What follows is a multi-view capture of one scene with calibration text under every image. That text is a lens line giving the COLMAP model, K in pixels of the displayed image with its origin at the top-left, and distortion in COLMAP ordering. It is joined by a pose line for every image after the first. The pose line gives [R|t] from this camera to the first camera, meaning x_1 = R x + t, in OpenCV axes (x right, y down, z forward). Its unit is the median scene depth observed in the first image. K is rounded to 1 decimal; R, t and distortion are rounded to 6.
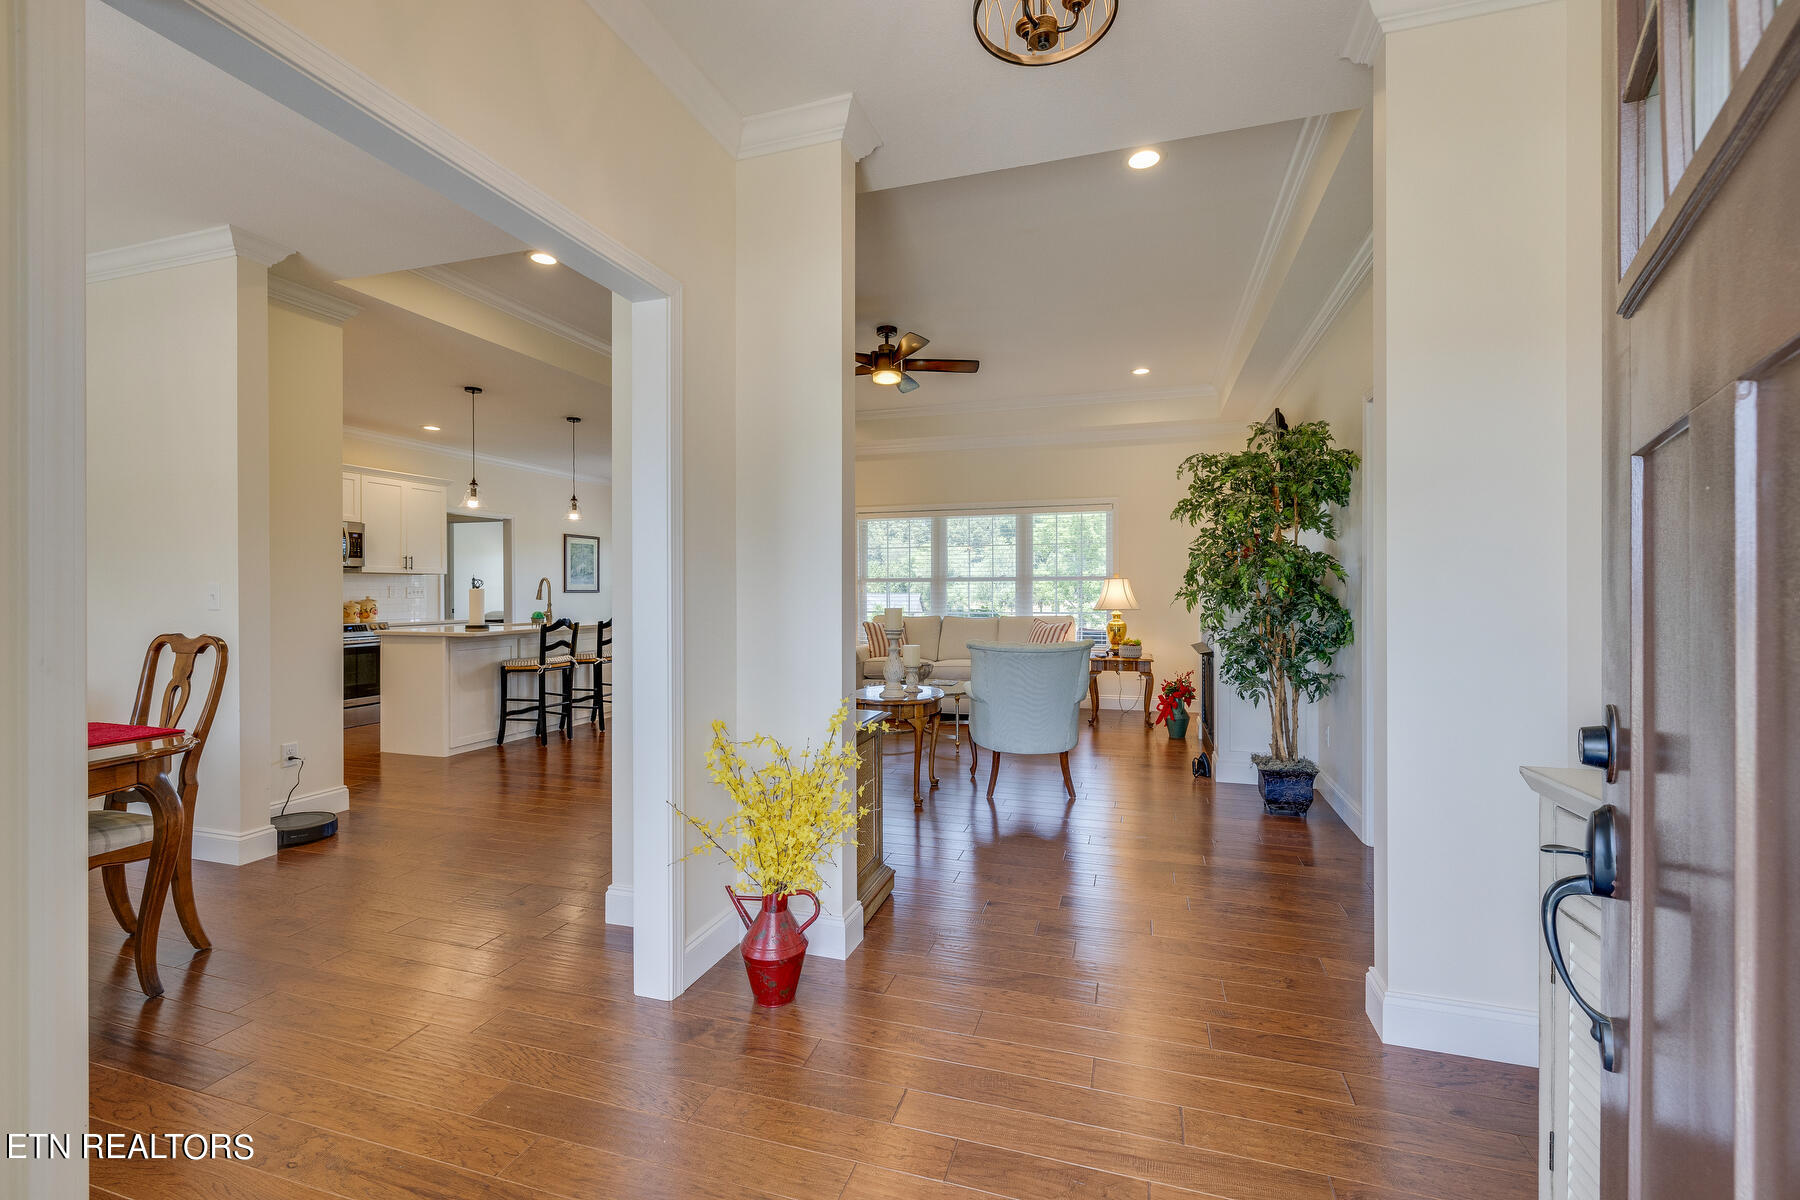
lens RADIAL K [[756.8, 0, 897.9], [0, 756.8, 598.8], [0, 0, 1]] dist [0.002448, 0.000417]
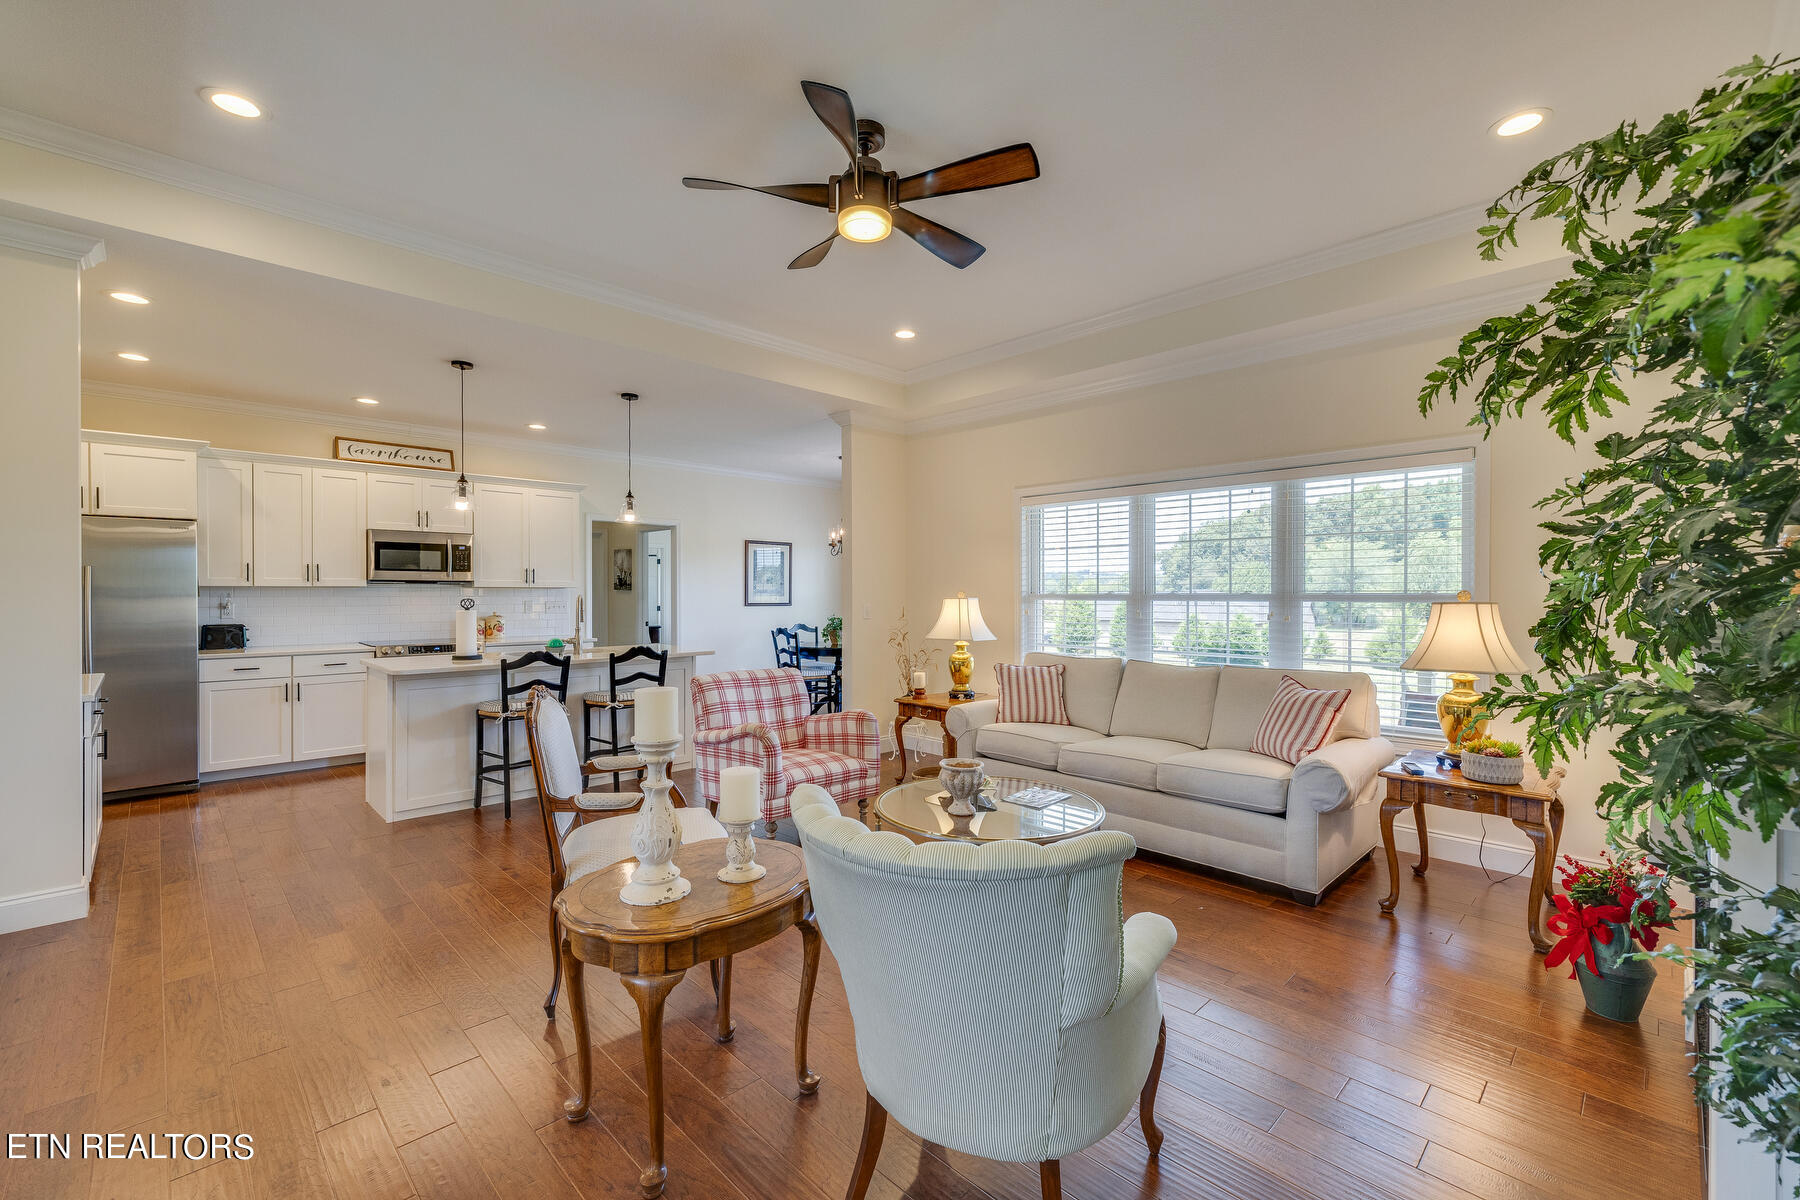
lens RADIAL K [[756.8, 0, 908.1], [0, 756.8, 598.7], [0, 0, 1]] dist [0.002448, 0.000417]
pose [[0.887492, 0.007388, -0.460765, 0.220615], [-0.009467, 0.999953, -0.002202, -0.027057], [0.460727, 0.006316, 0.887520, 0.474475]]
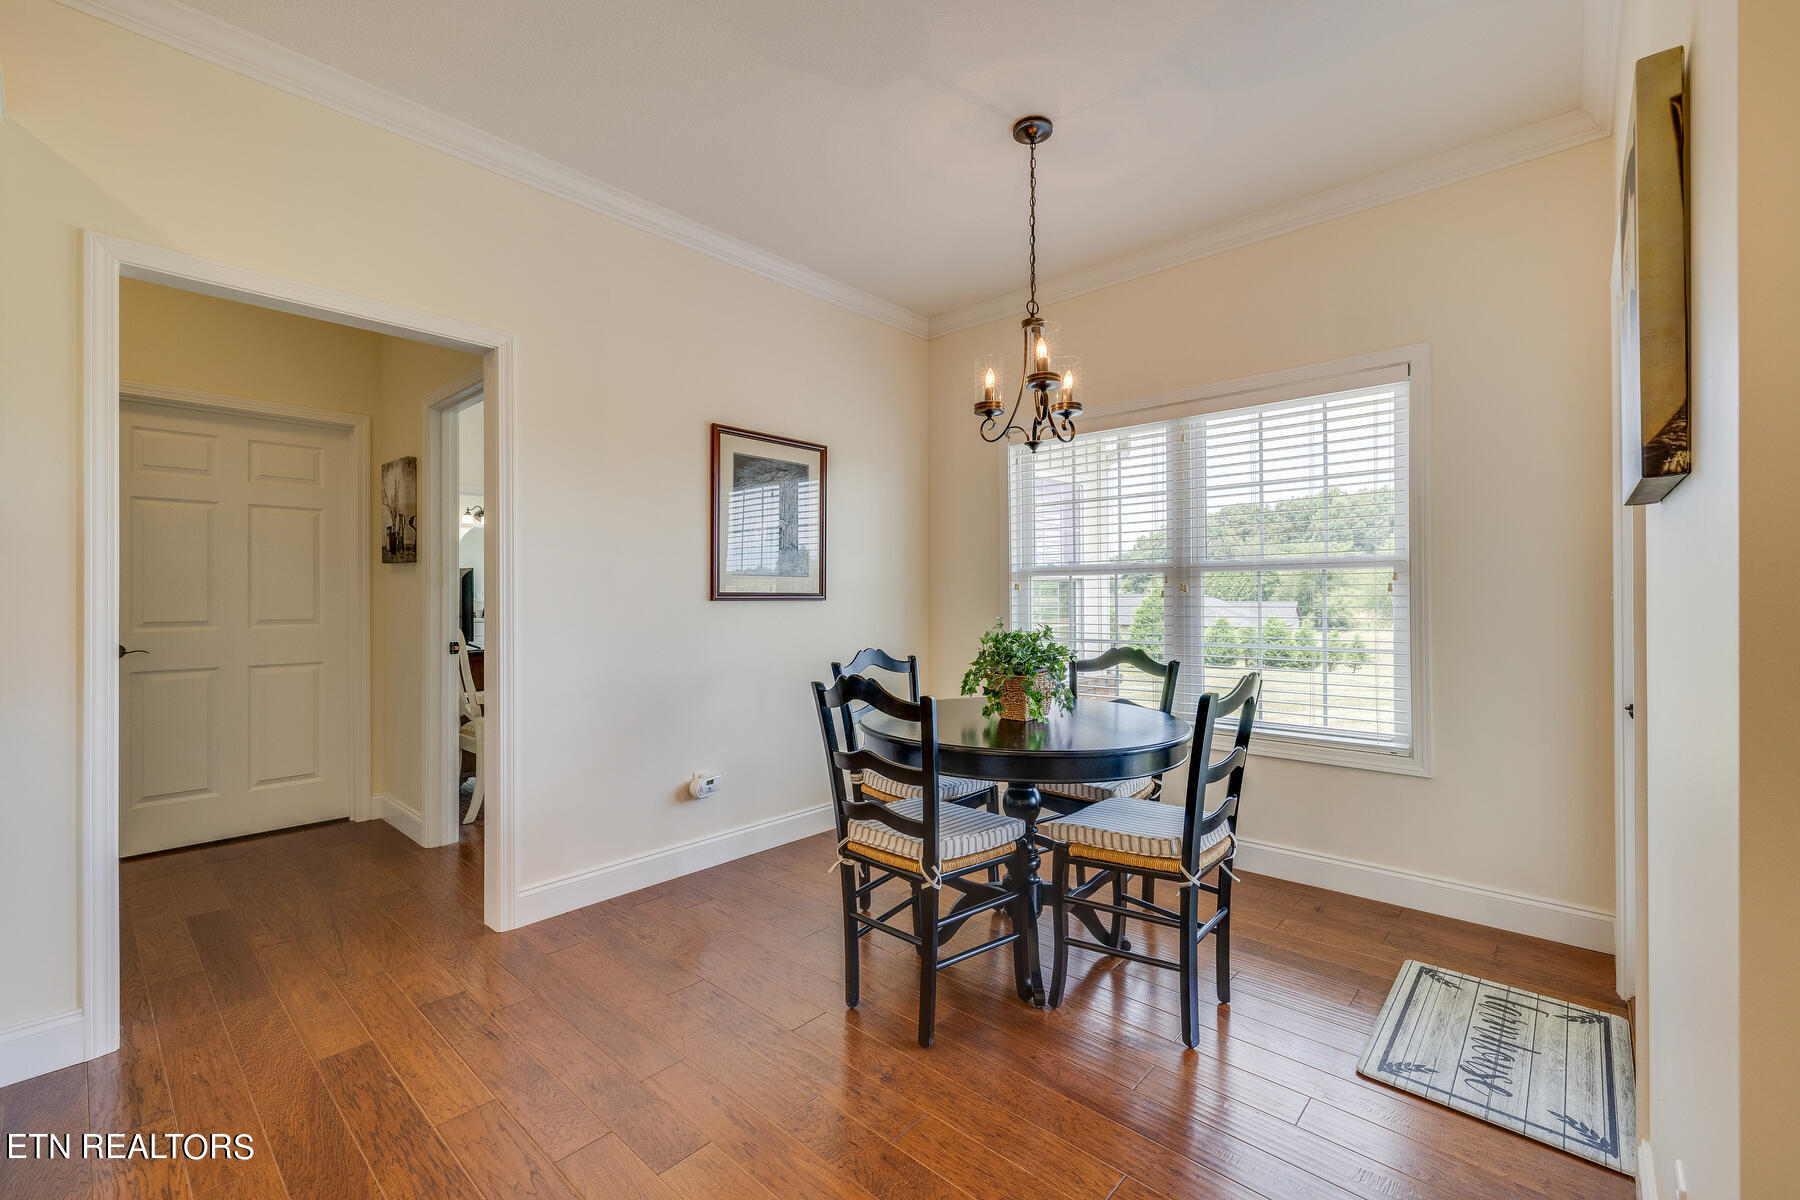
lens RADIAL K [[756.8, 0, 896.9], [0, 756.8, 601.7], [0, 0, 1]] dist [0.002448, 0.000417]
pose [[0.908806, 0.002905, -0.417210, -0.361446], [-0.005676, 0.999969, -0.005401, -0.010422], [0.417181, 0.007277, 0.908794, 1.161171]]
